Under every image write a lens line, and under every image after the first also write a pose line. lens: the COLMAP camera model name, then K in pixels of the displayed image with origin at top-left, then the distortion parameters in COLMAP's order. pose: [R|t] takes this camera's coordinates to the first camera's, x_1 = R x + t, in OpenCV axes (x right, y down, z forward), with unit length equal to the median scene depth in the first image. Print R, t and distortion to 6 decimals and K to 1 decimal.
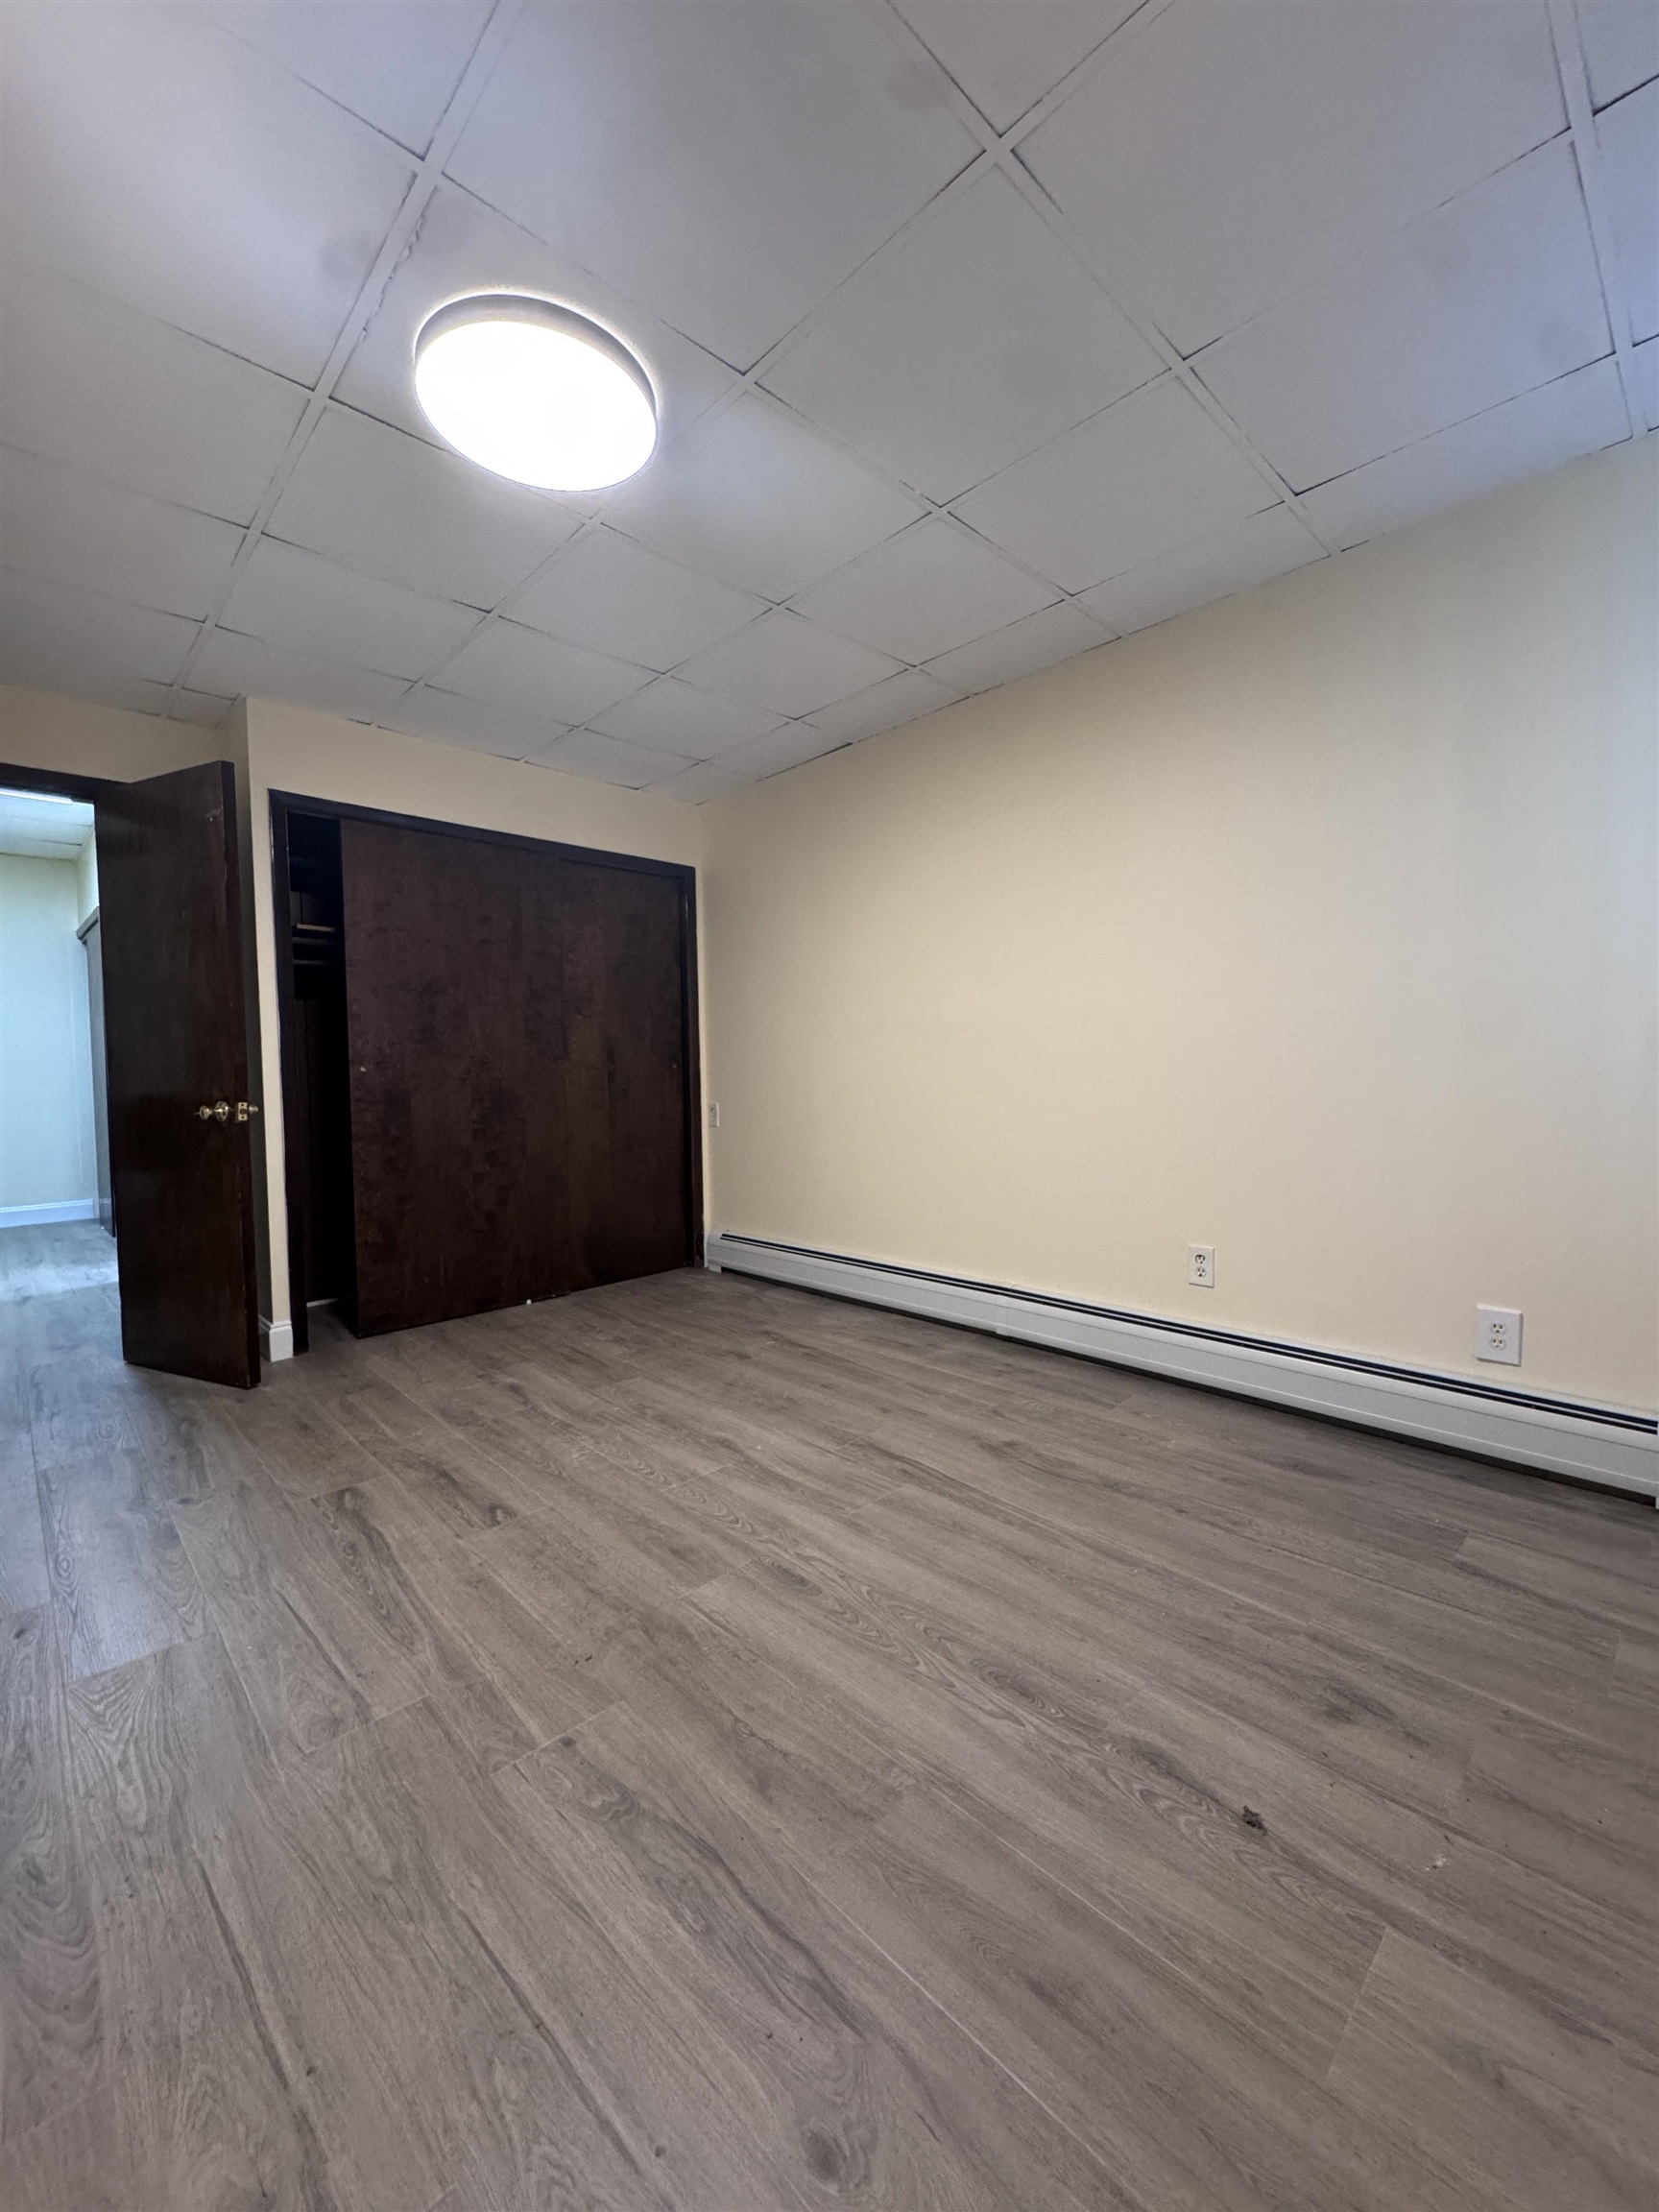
lens RADIAL K [[883.9, 0, 829.5], [0, 883.9, 1106.0], [0, 0, 1]] dist [-0.004860, 0.000710]
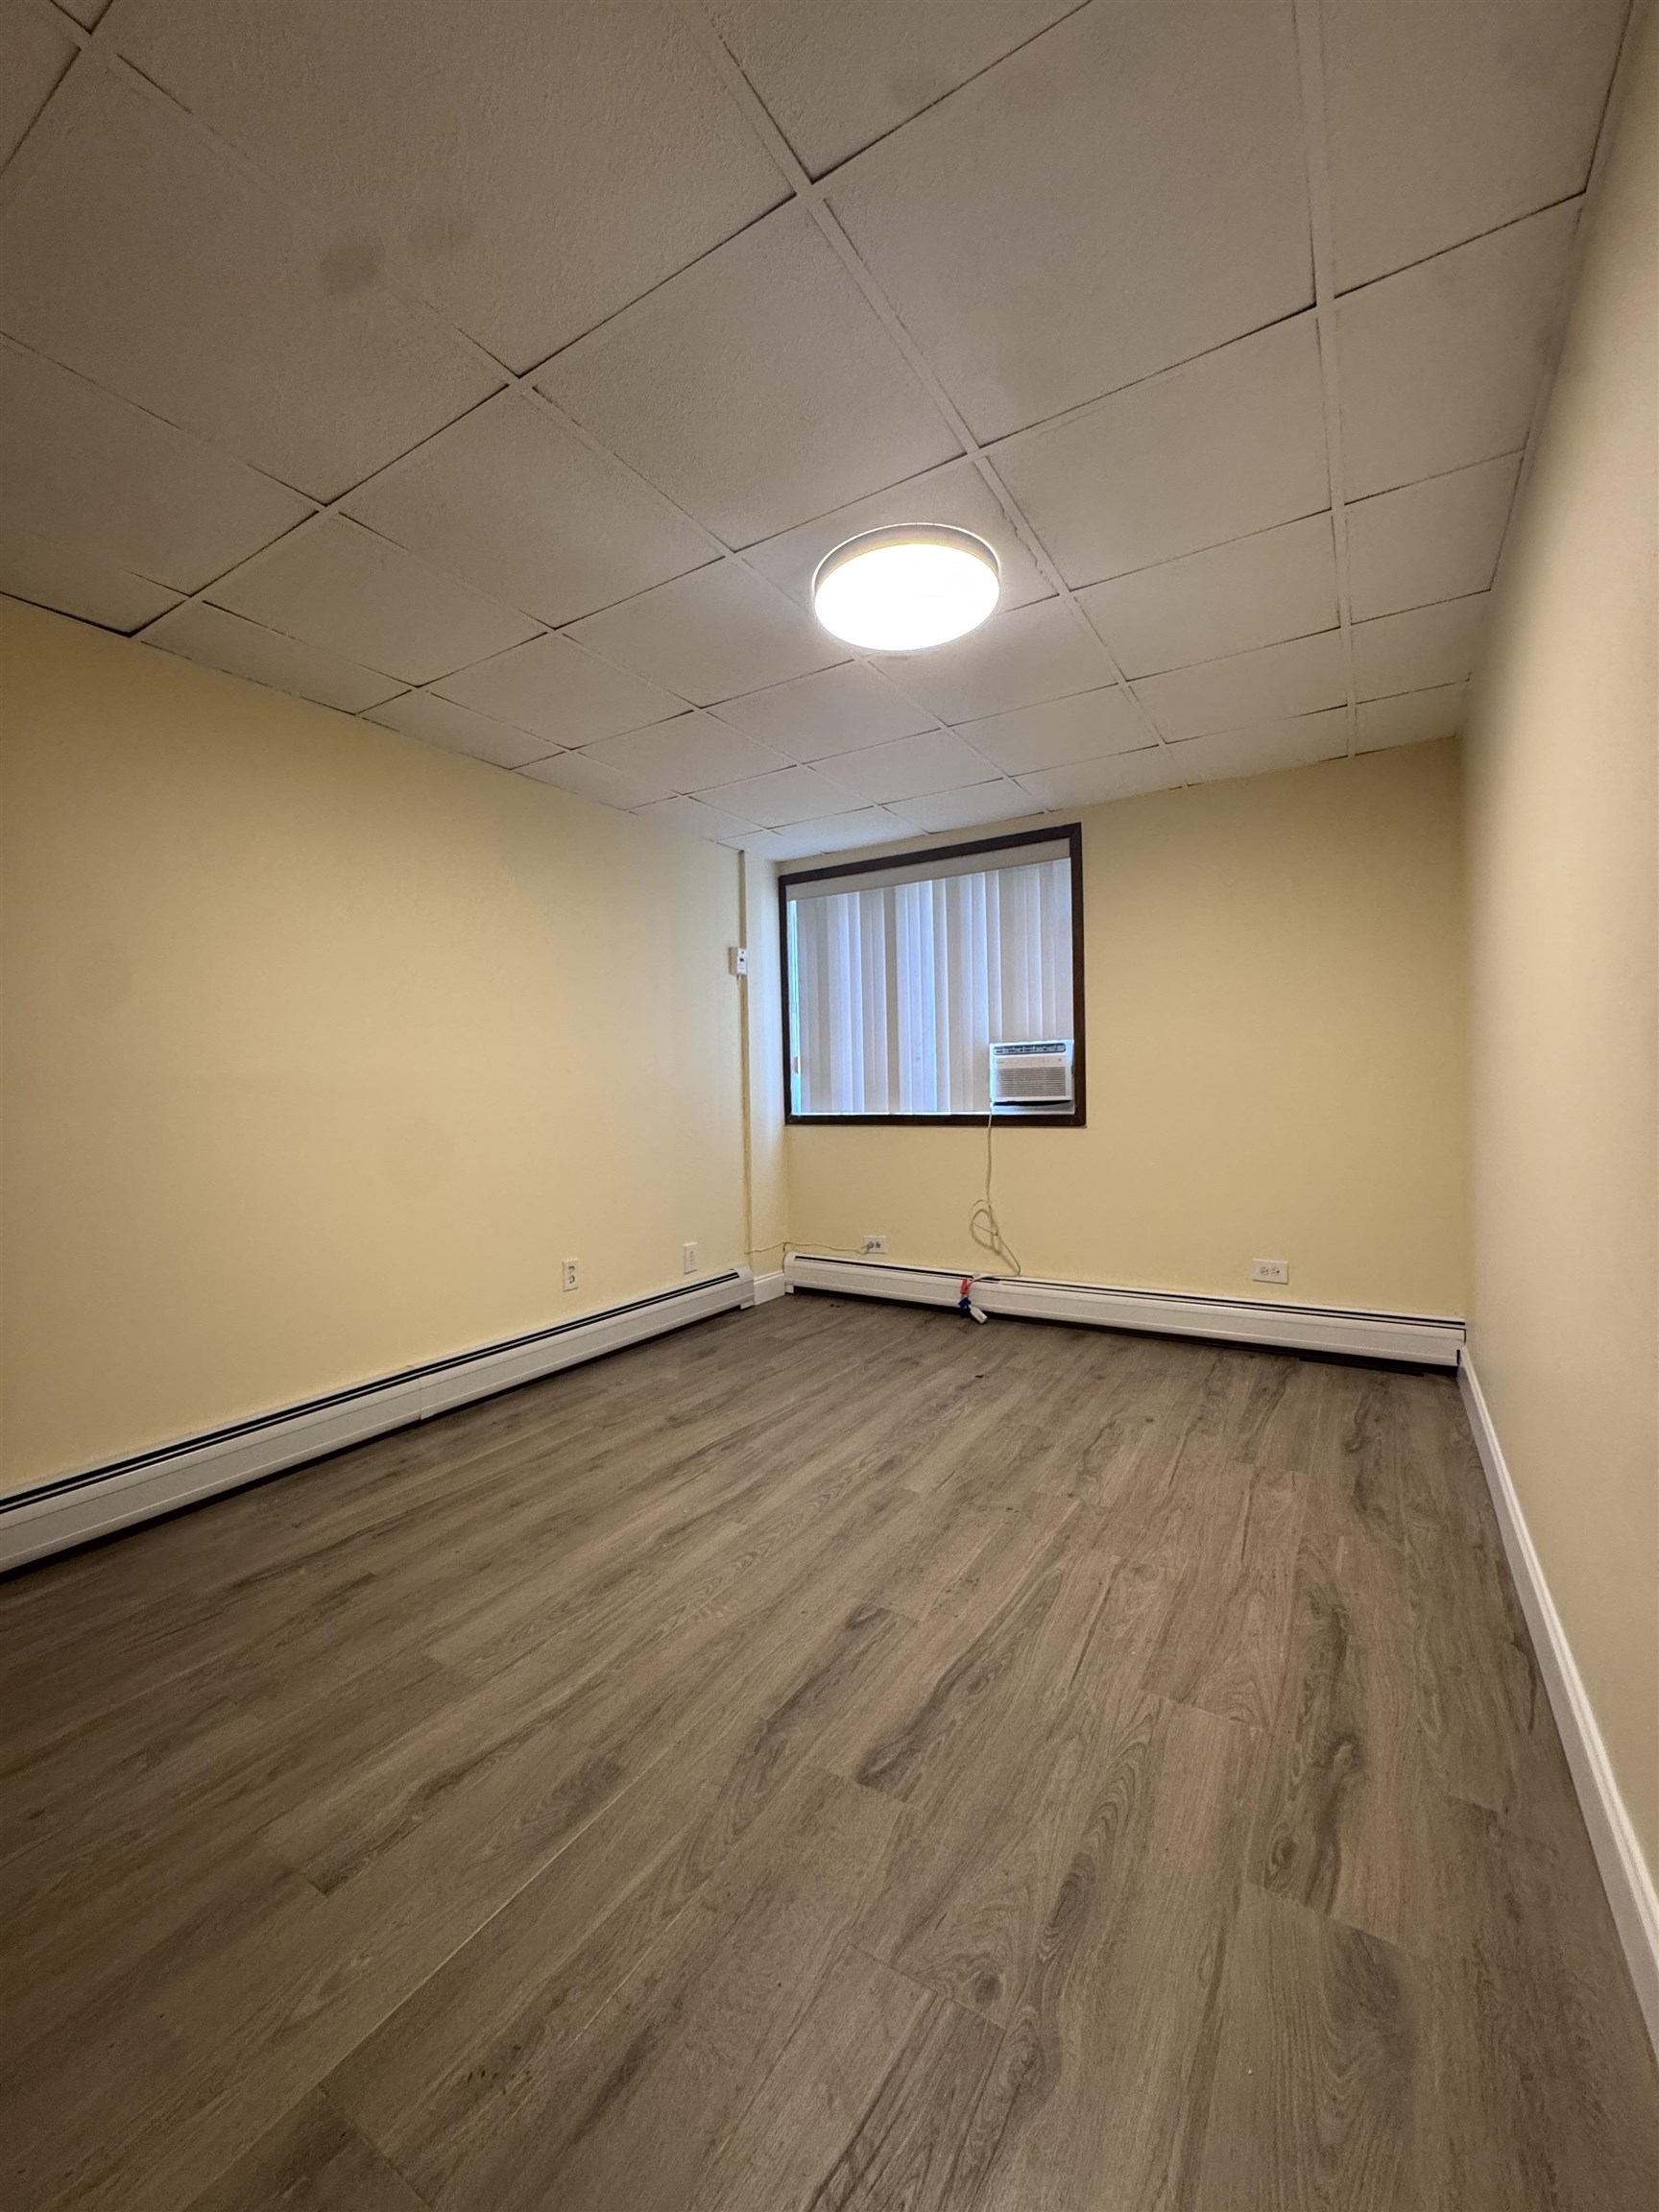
lens RADIAL K [[883.9, 0, 829.5], [0, 883.9, 1106.0], [0, 0, 1]] dist [-0.004860, 0.000710]
pose [[-0.254608, 0.003788, 0.967037, -1.192270], [0.069754, 0.997459, 0.014459, -0.078964], [-0.964525, 0.071136, -0.254226, 1.169283]]
